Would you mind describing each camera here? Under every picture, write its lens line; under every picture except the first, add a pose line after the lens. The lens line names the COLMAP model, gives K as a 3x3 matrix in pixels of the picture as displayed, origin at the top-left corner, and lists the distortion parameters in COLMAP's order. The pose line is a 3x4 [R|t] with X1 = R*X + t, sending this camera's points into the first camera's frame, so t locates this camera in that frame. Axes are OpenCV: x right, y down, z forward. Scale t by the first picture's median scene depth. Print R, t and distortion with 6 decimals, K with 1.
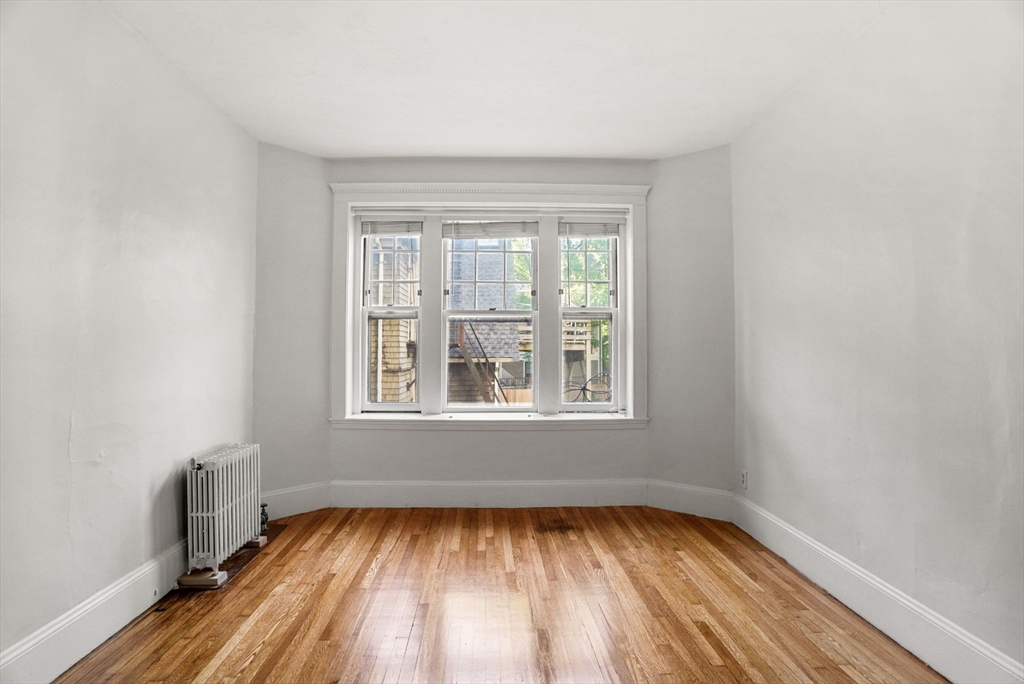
lens RADIAL K [[453.6, 0, 508.0], [0, 453.6, 336.5], [0, 0, 1]] dist [-0.058424, 0.004870]
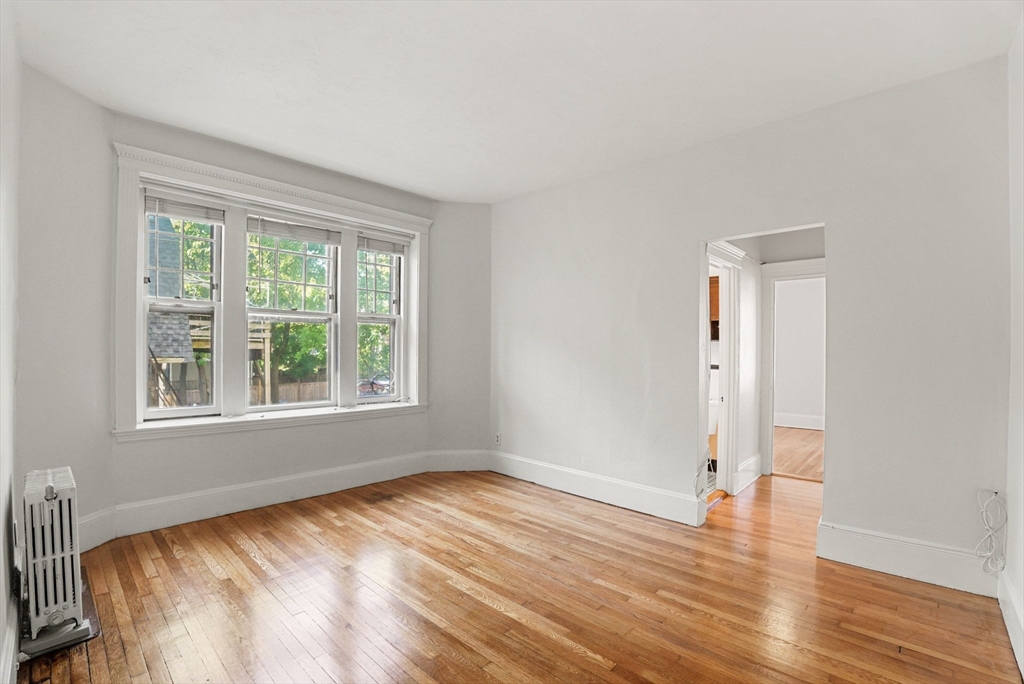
lens RADIAL K [[453.6, 0, 511.1], [0, 453.6, 350.2], [0, 0, 1]] dist [-0.058424, 0.004870]
pose [[0.706548, 0.006634, 0.707634, -0.443374], [-0.029380, 0.999369, 0.019965, -0.002754], [-0.707055, -0.034896, 0.706297, -0.071076]]
